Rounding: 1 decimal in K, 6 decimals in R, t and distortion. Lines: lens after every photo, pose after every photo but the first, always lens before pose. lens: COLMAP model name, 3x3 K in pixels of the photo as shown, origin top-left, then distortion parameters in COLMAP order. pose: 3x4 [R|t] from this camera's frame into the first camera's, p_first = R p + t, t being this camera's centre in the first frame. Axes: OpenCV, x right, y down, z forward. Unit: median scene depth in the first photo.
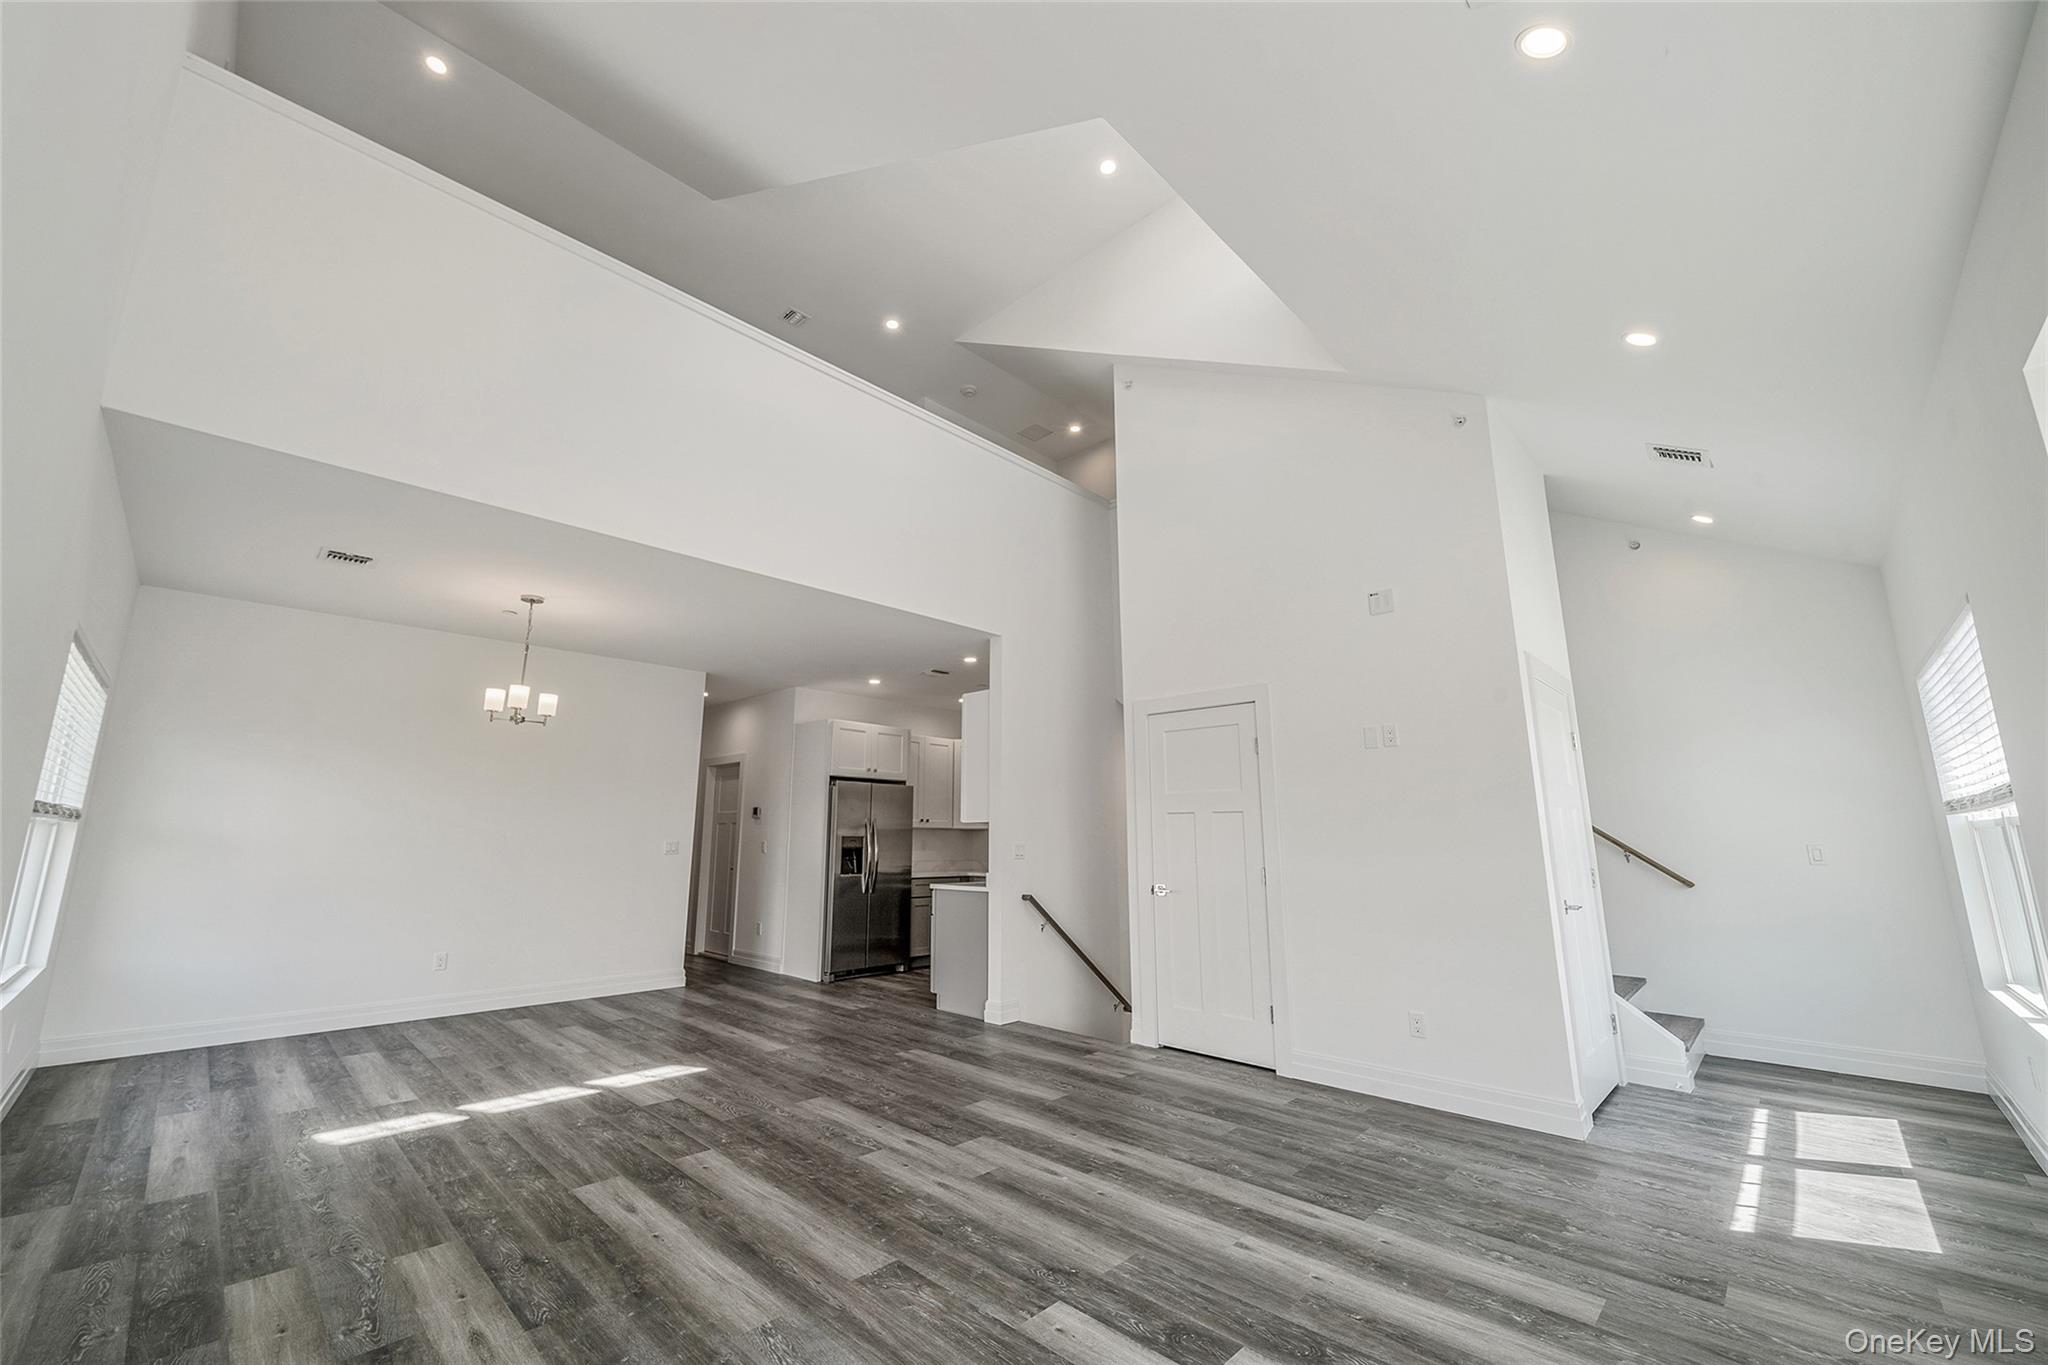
lens RADIAL K [[793.7, 0, 988.6], [0, 793.7, 696.1], [0, 0, 1]] dist [0.000951, -0.000841]
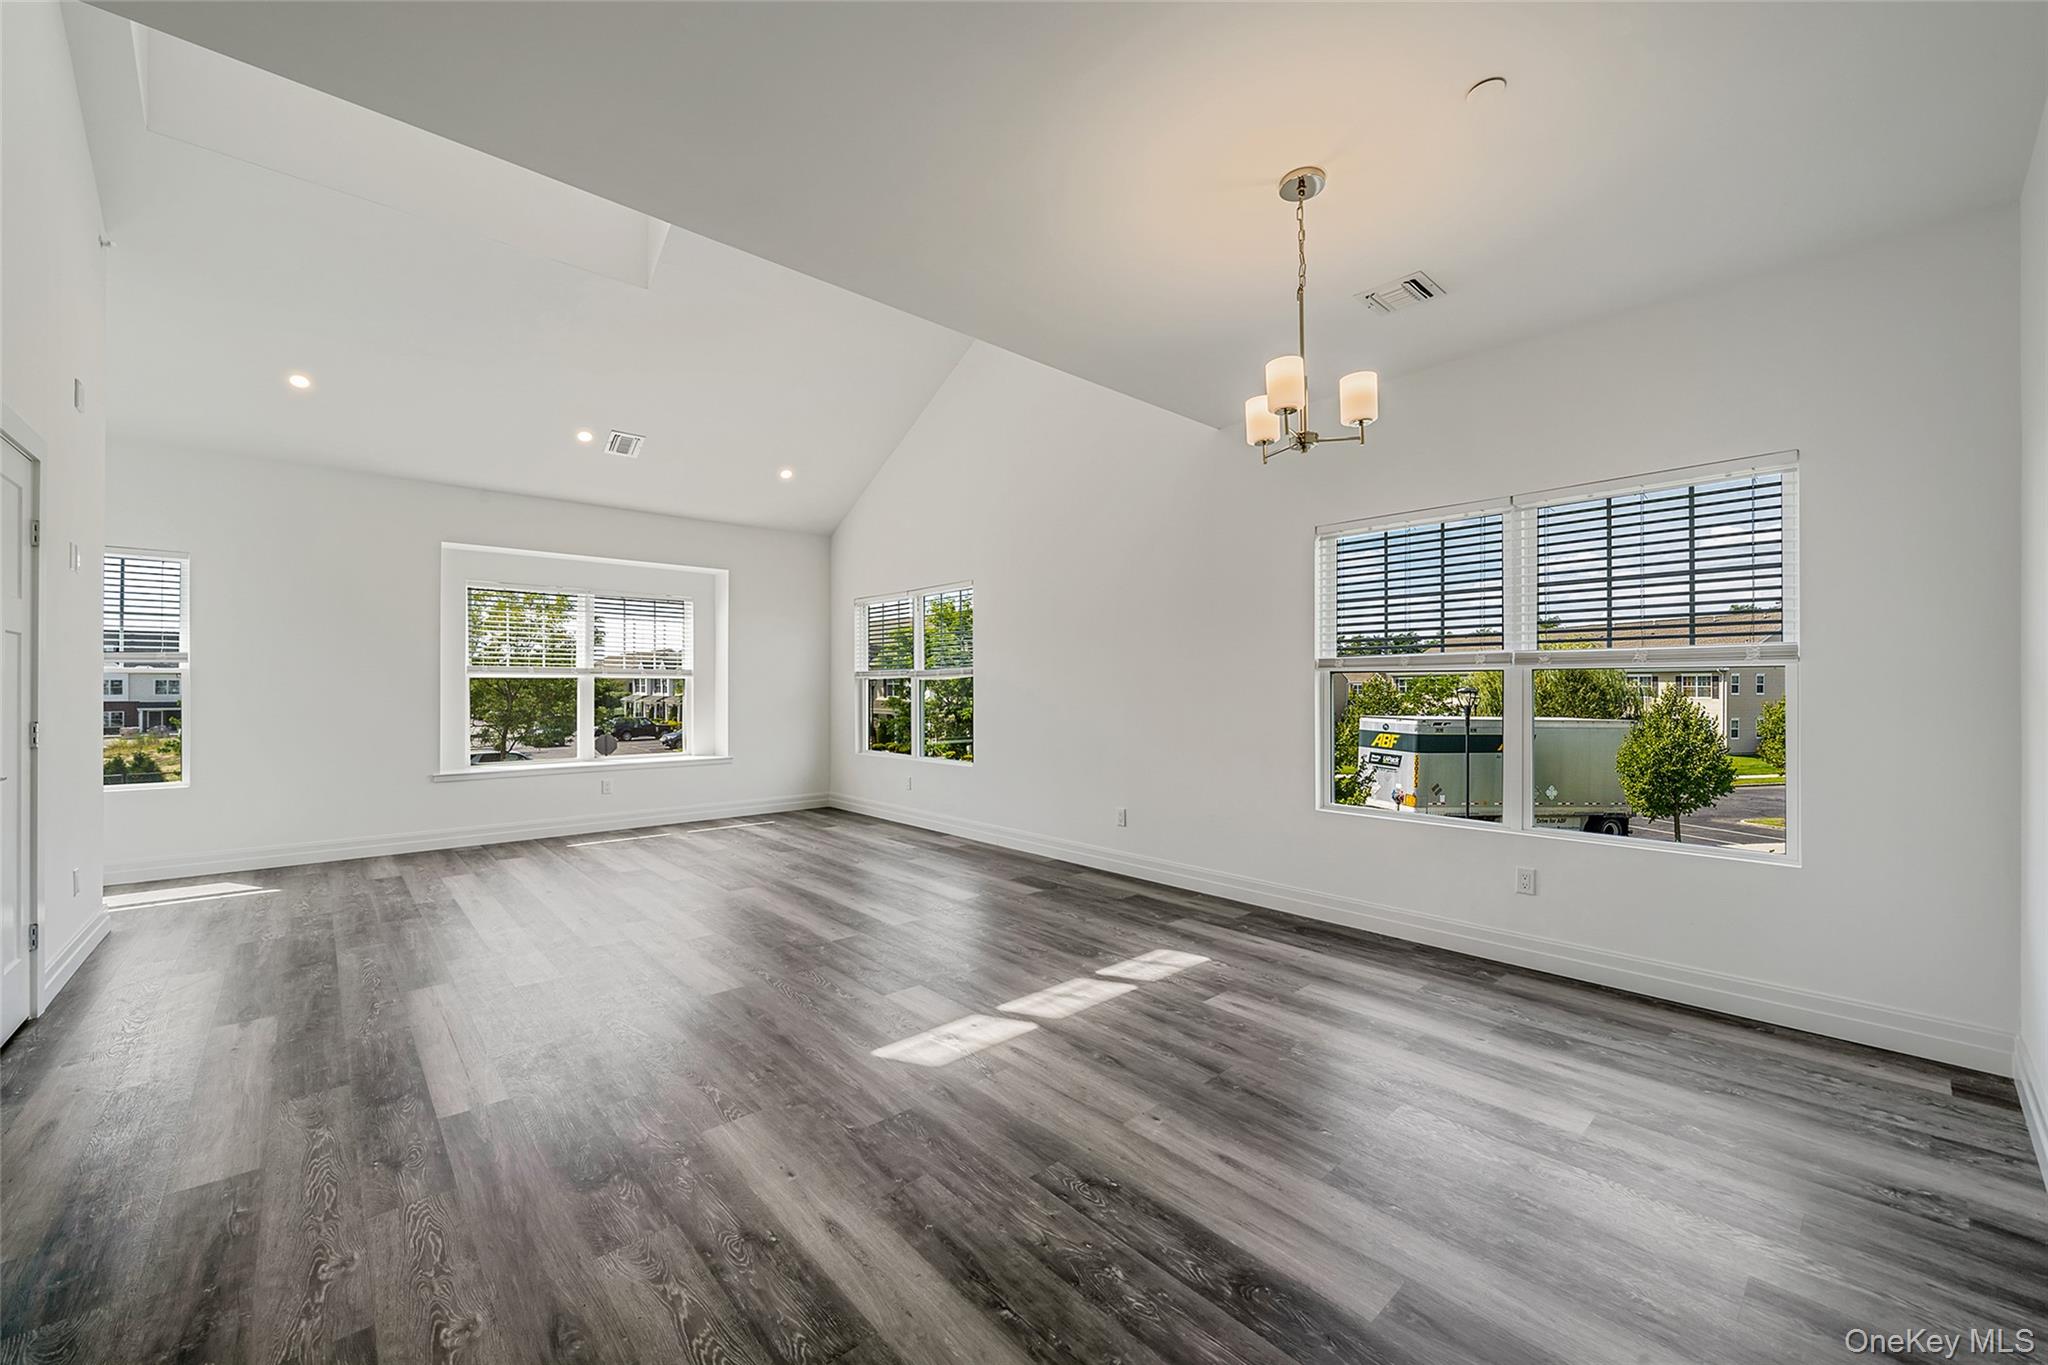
lens RADIAL K [[793.7, 0, 1020.0], [0, 793.7, 691.9], [0, 0, 1]] dist [0.000951, -0.000841]
pose [[-0.999433, -0.003318, 0.033494, -0.672297], [-0.009083, 0.984793, -0.173493, 0.407590], [-0.032409, -0.173699, -0.984265, 2.234324]]
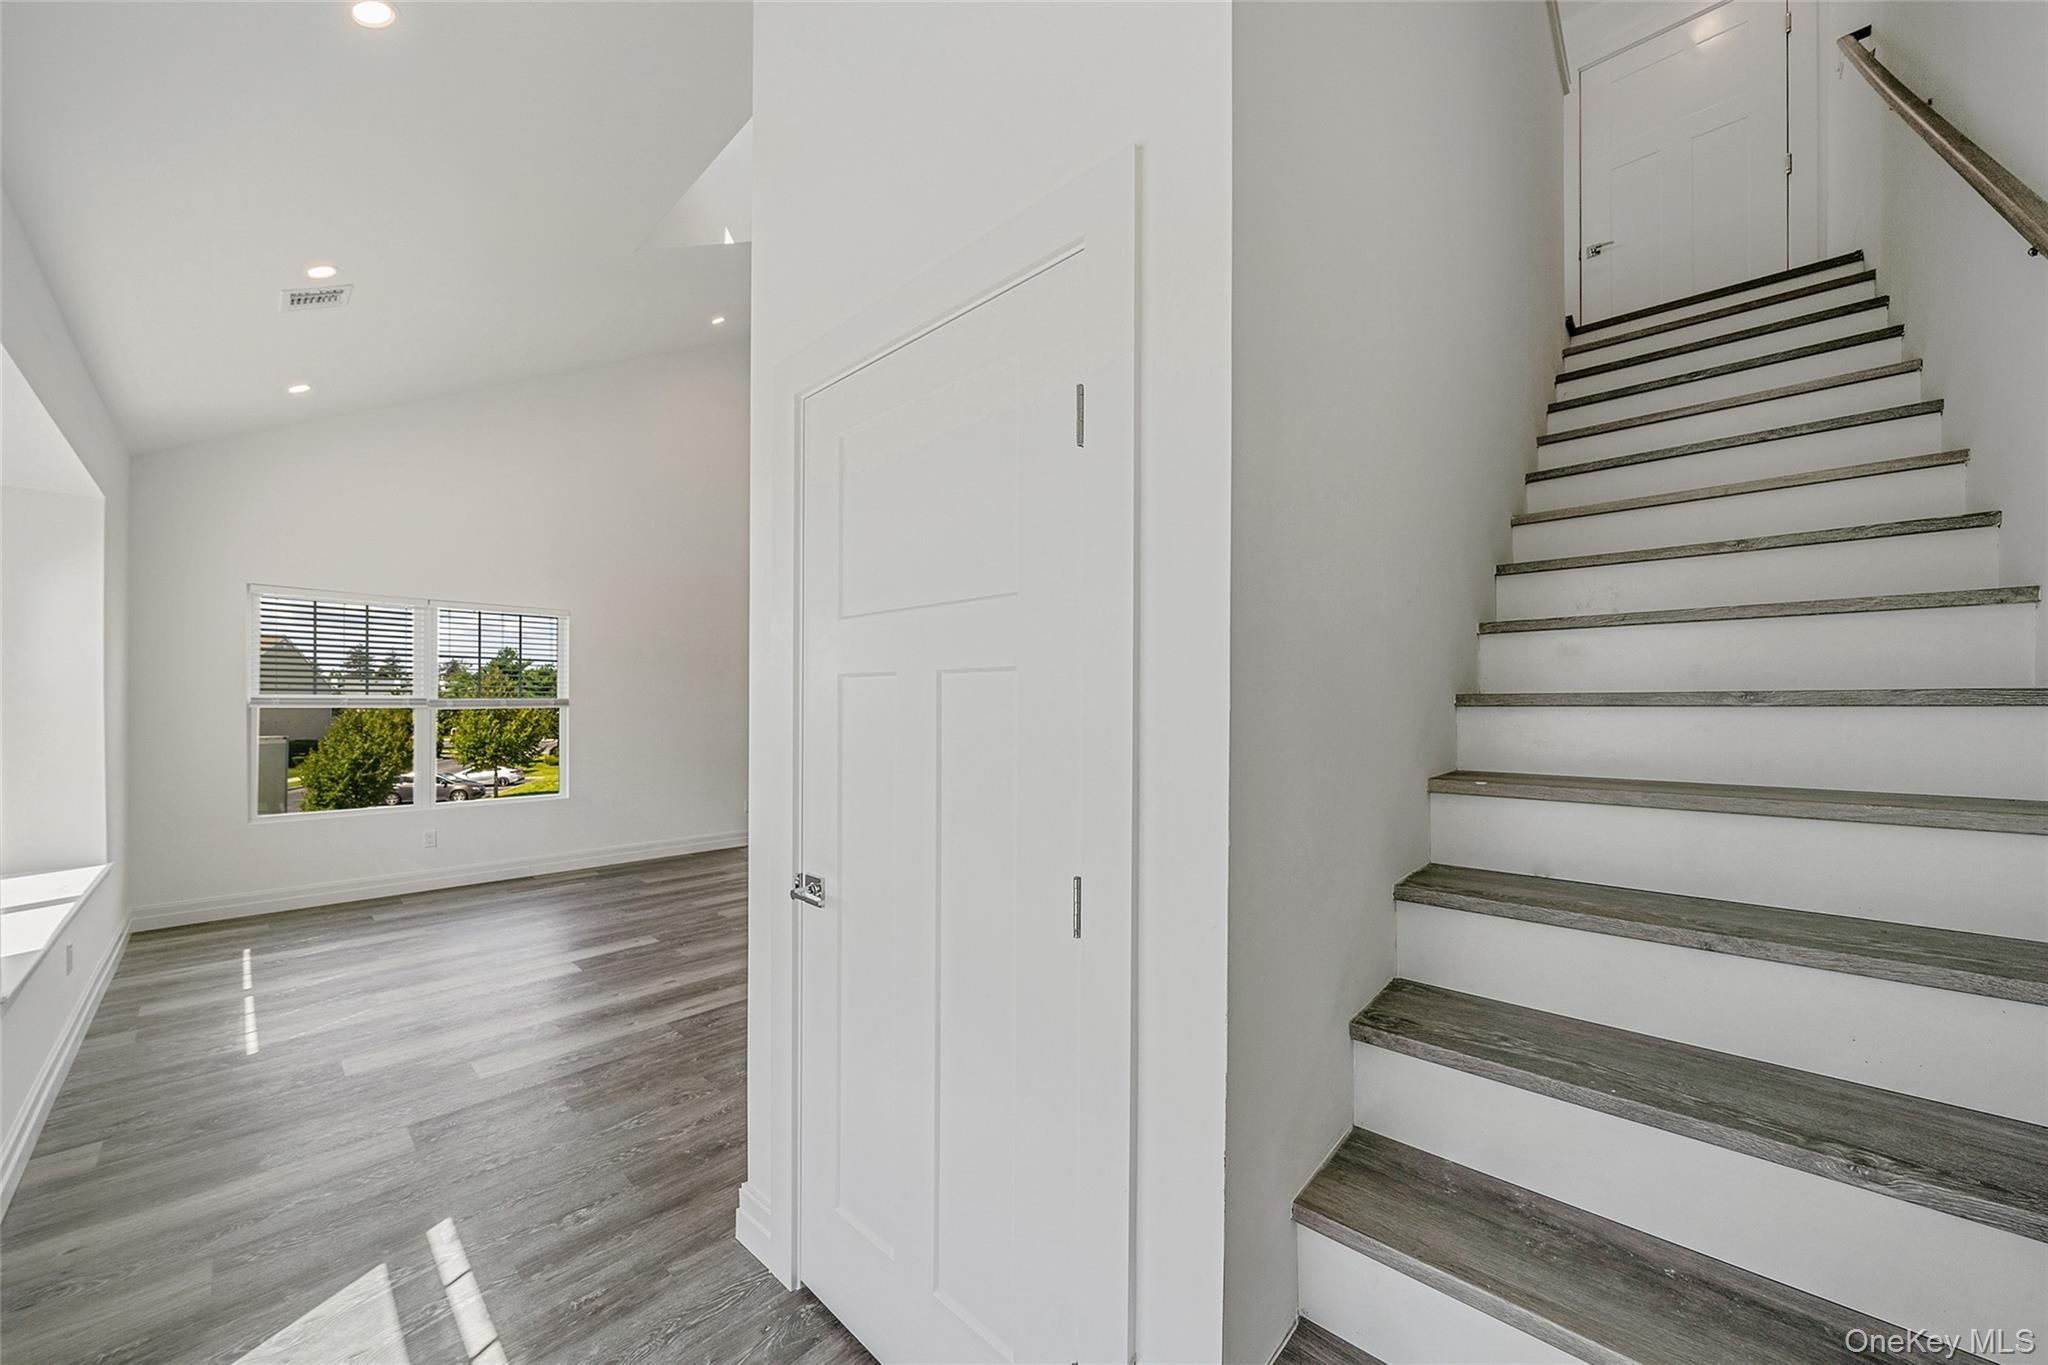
lens RADIAL K [[714.5, 0, 985.3], [0, 714.5, 704.9], [0, 0, 1]] dist [-0.001291, -0.000141]
pose [[0.028174, -0.002906, -0.999599, 1.314641], [0.176759, 0.984252, 0.002121, 0.201552], [0.983851, -0.176748, 0.028244, 1.259837]]
